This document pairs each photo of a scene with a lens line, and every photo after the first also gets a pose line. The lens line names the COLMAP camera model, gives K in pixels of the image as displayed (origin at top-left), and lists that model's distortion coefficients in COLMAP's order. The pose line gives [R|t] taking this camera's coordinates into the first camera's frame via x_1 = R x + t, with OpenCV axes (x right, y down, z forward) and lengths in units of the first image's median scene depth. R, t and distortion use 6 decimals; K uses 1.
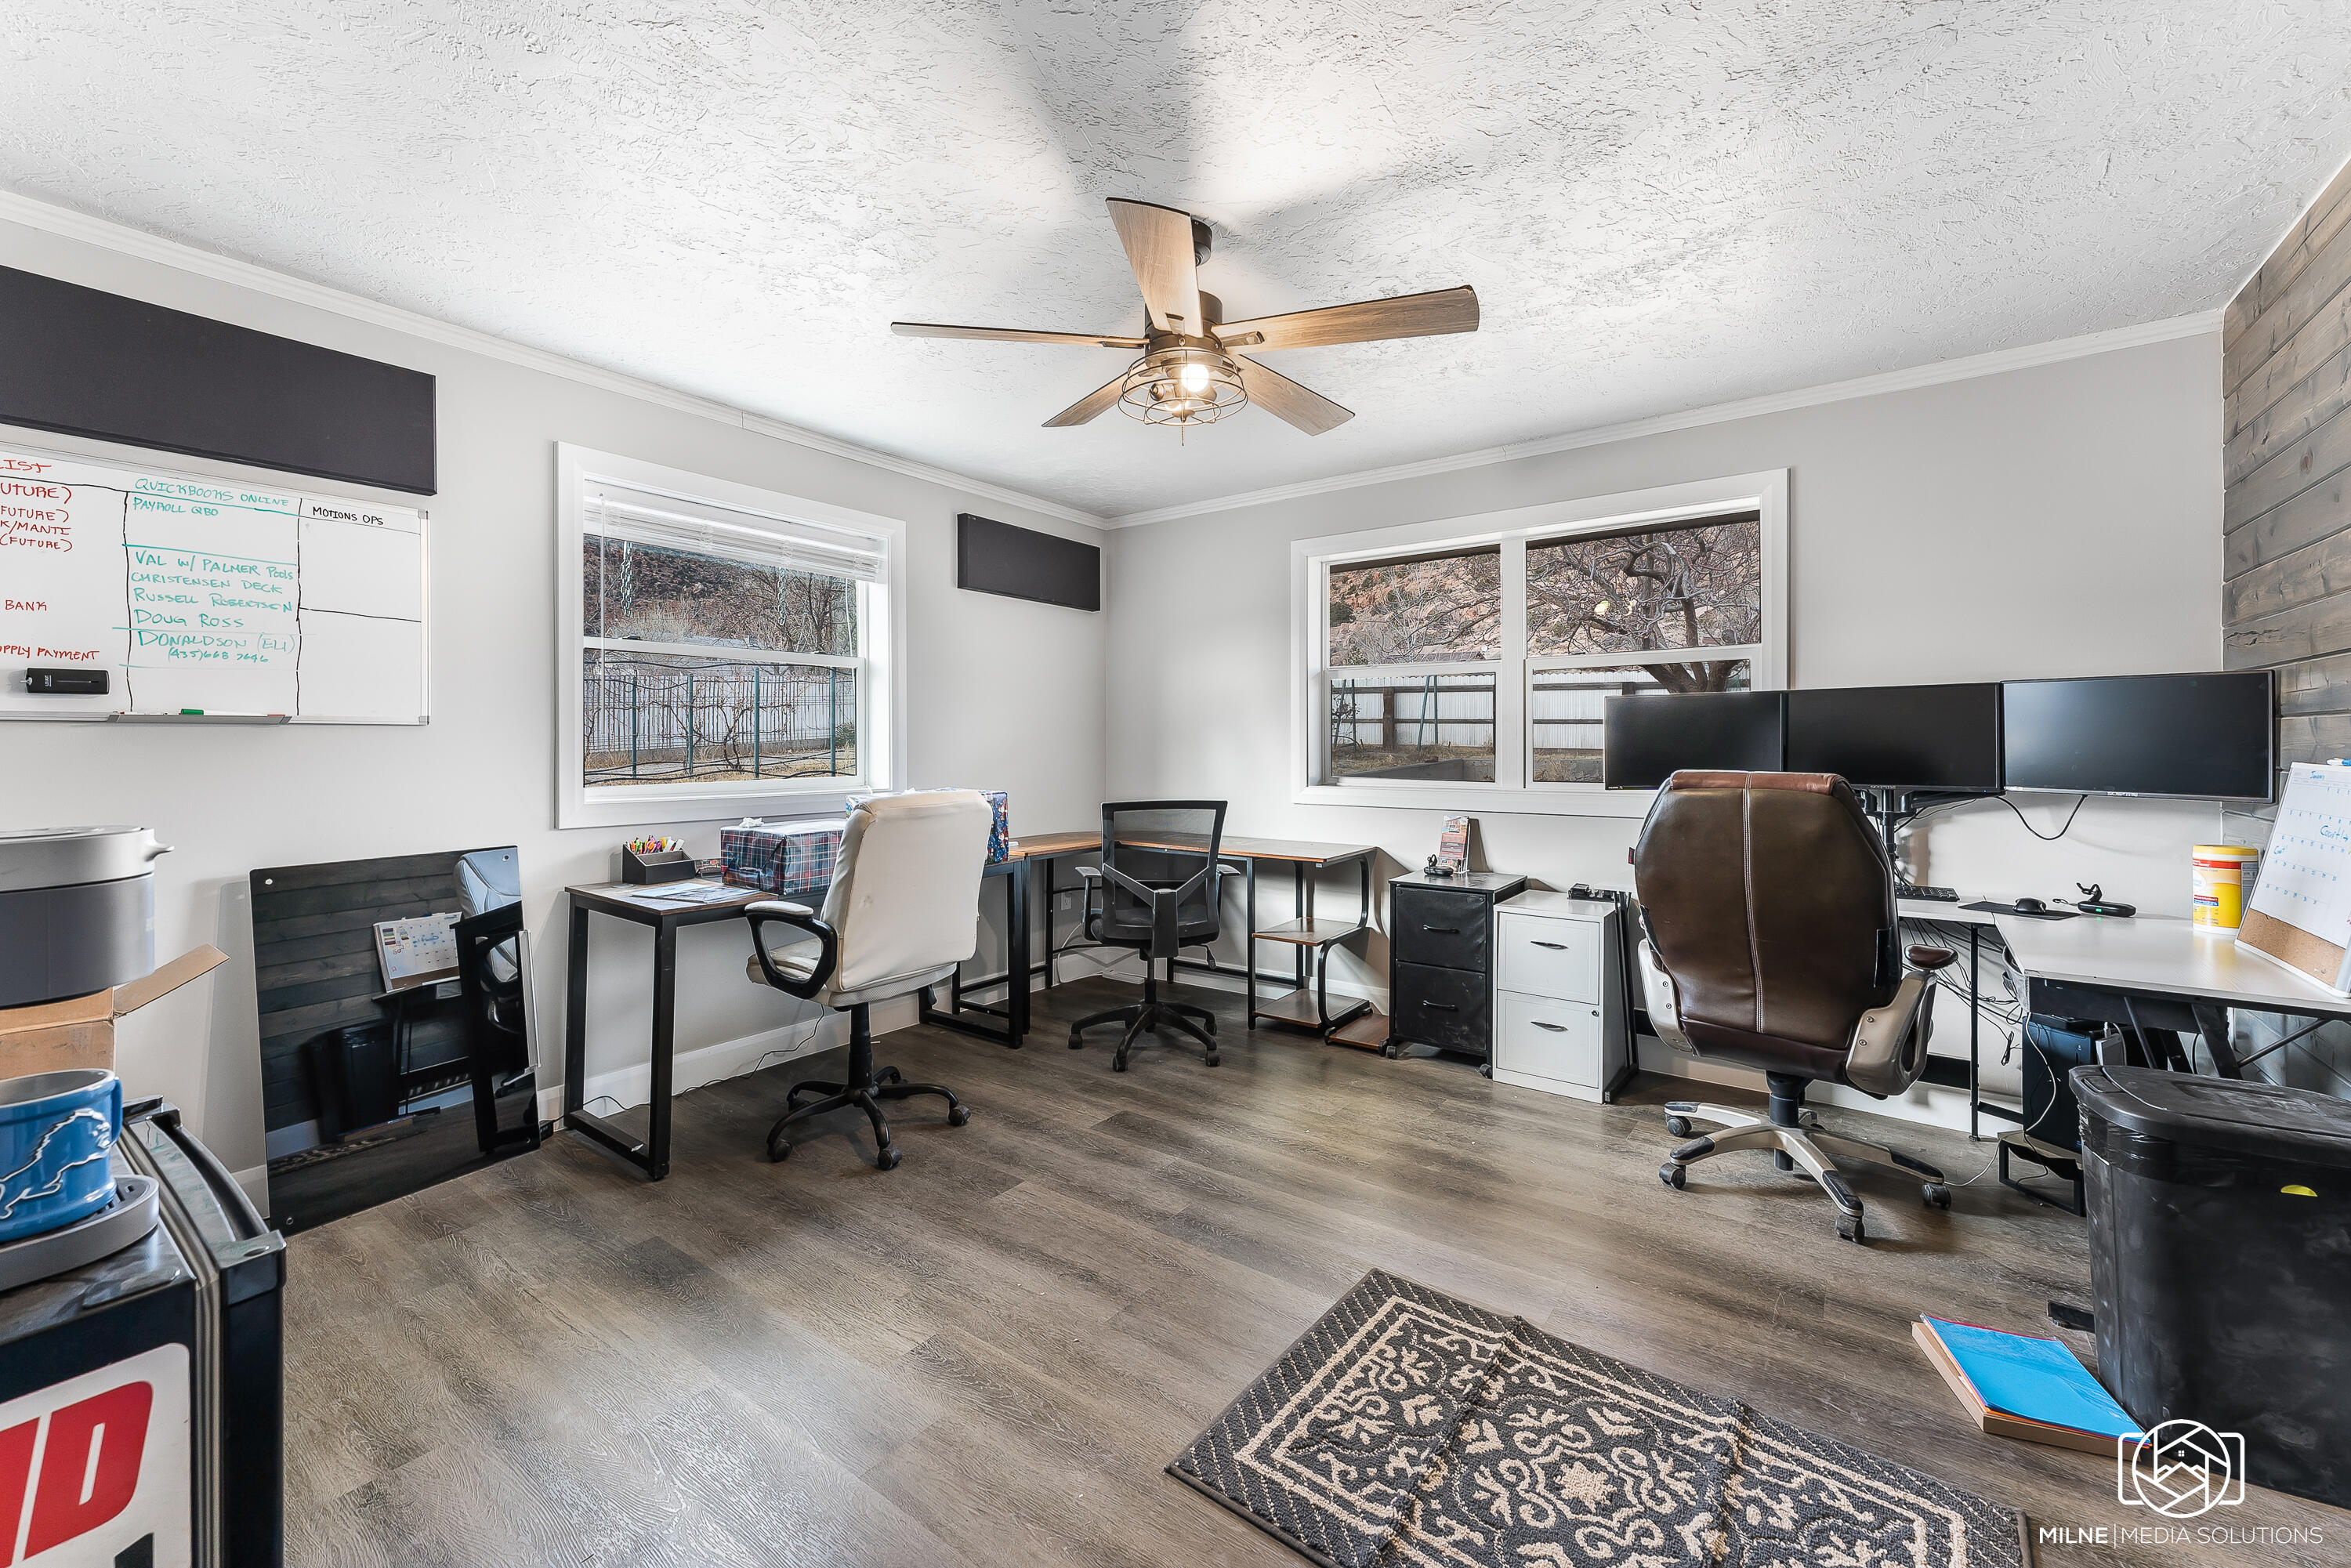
lens RADIAL K [[951.6, 0, 1173.8], [0, 951.6, 740.3], [0, 0, 1]] dist [0.000899, -0.000091]
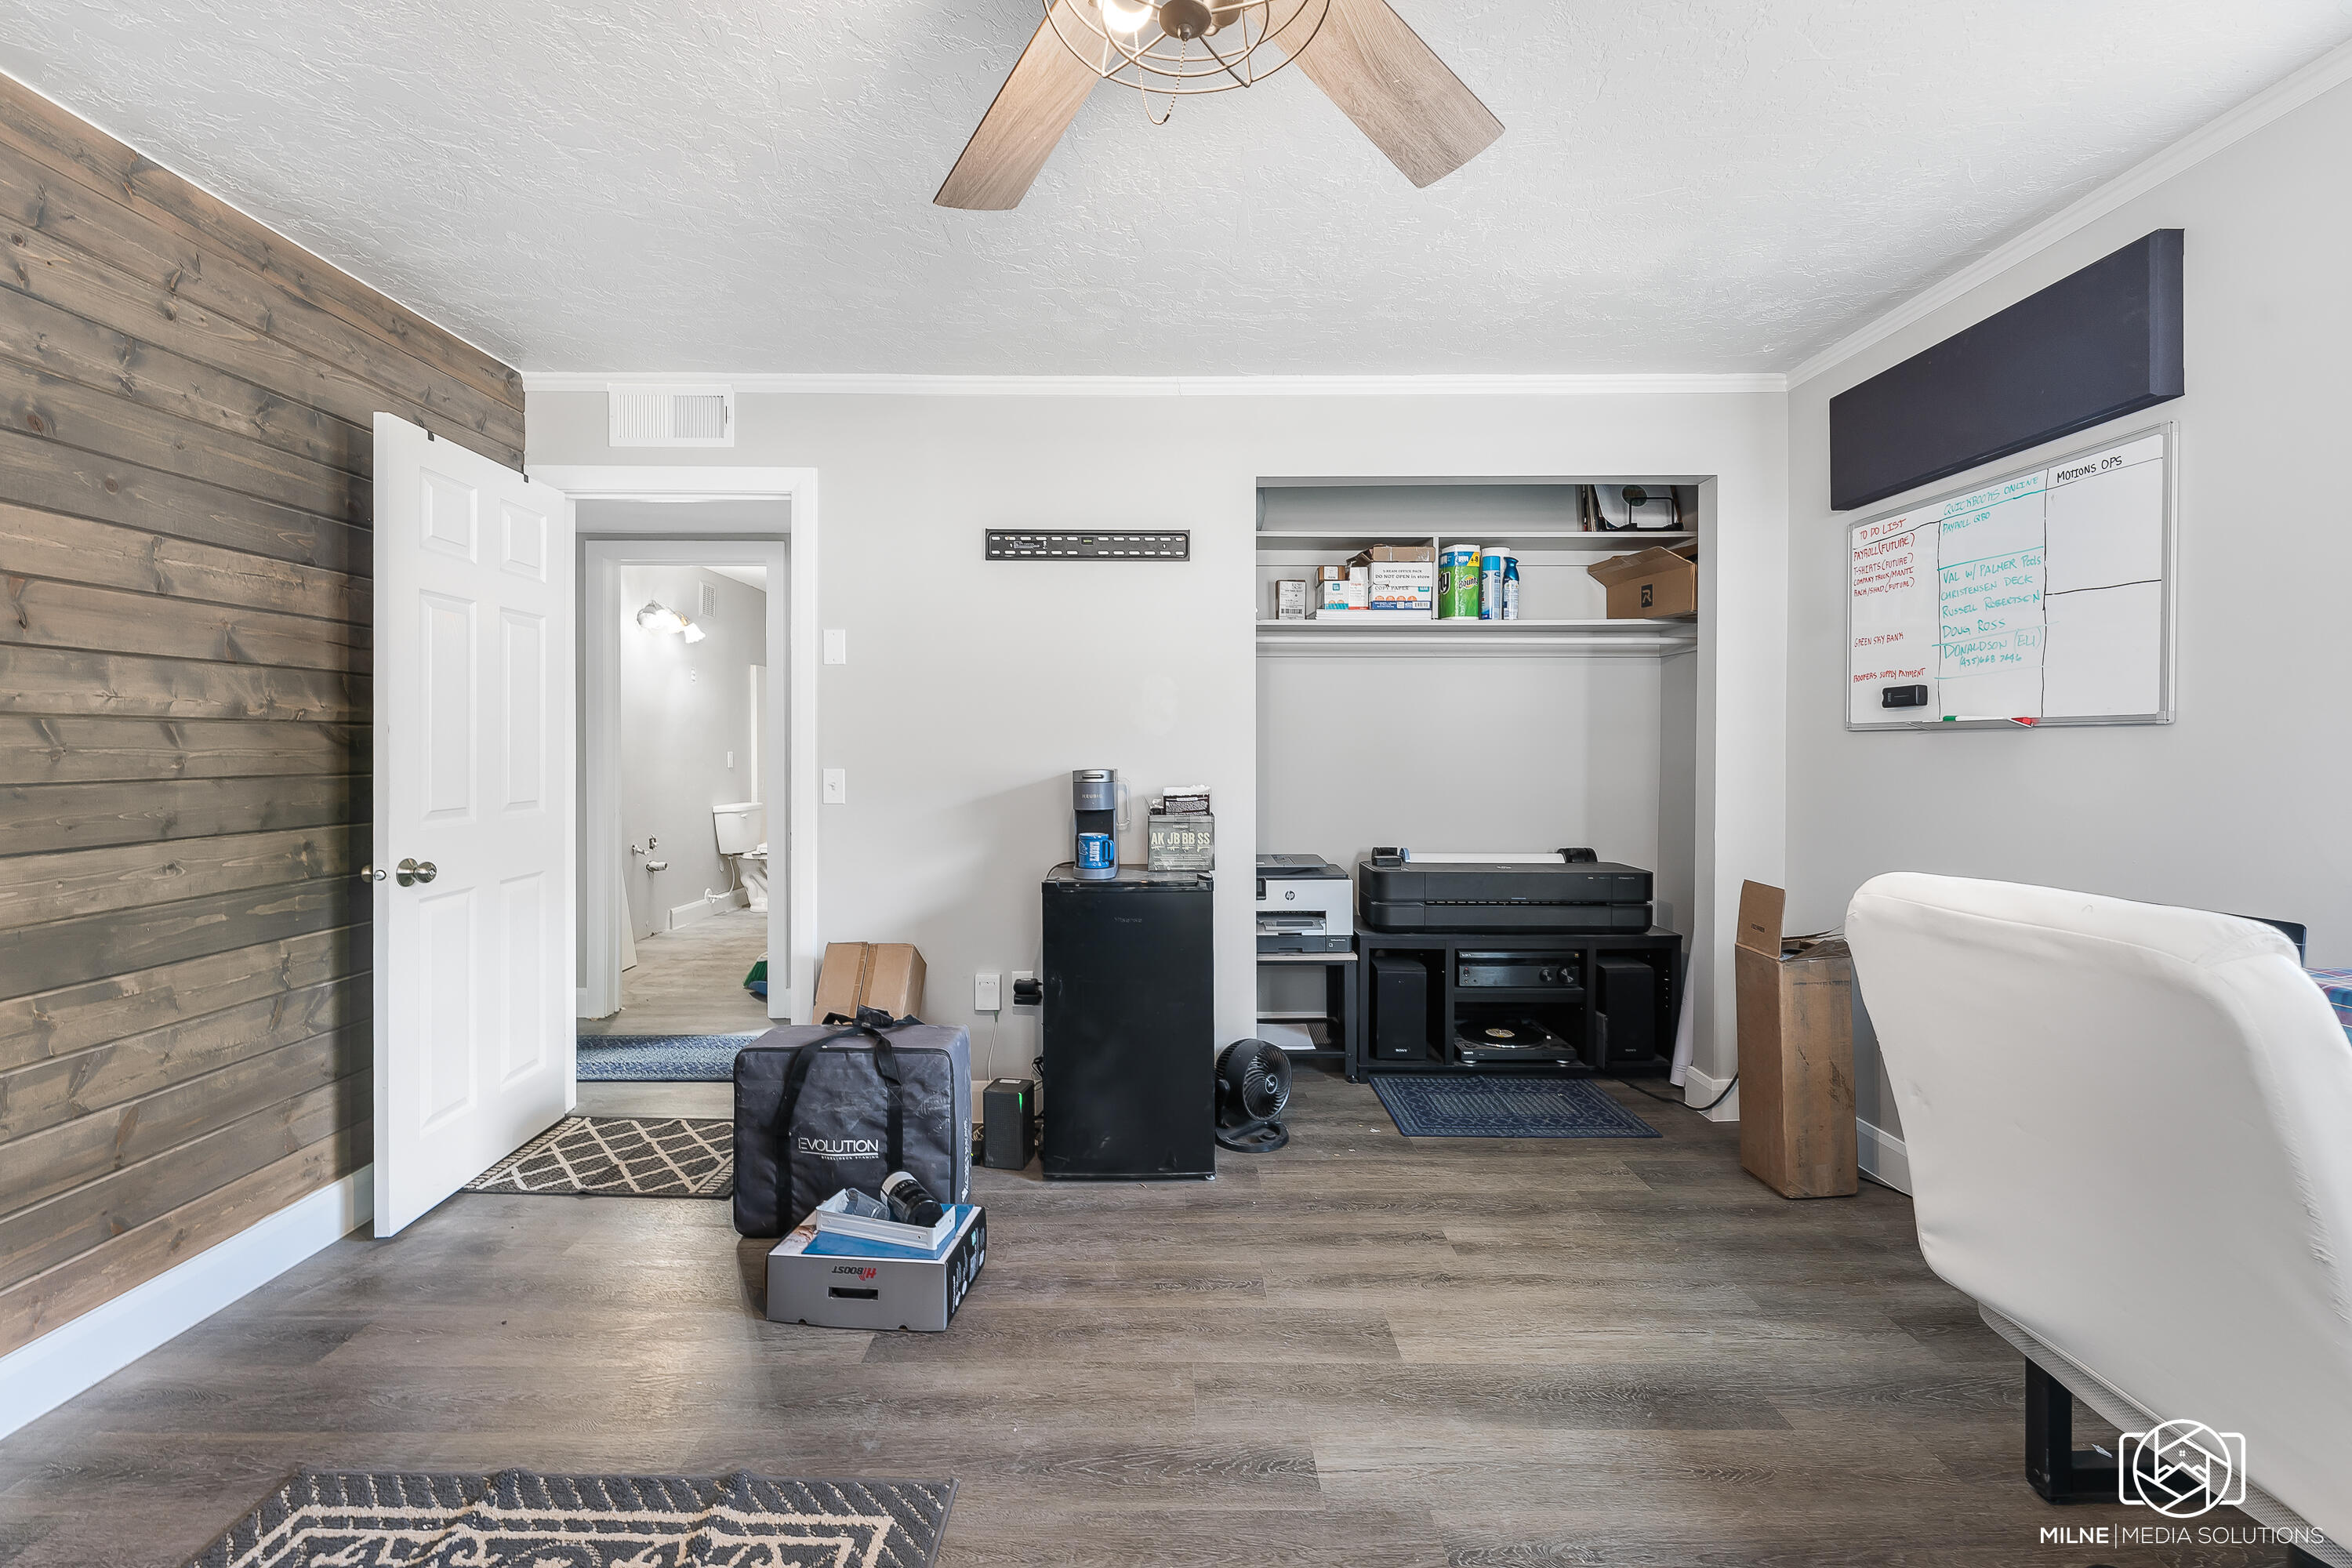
lens RADIAL K [[952.1, 0, 1154.7], [0, 952.1, 739.1], [0, 0, 1]] dist [0.000899, -0.000091]
pose [[-0.806112, -0.007806, -0.591711, 0.287993], [-0.005312, 0.999968, -0.005954, 0.004195], [0.591739, -0.001657, -0.806128, 1.332276]]
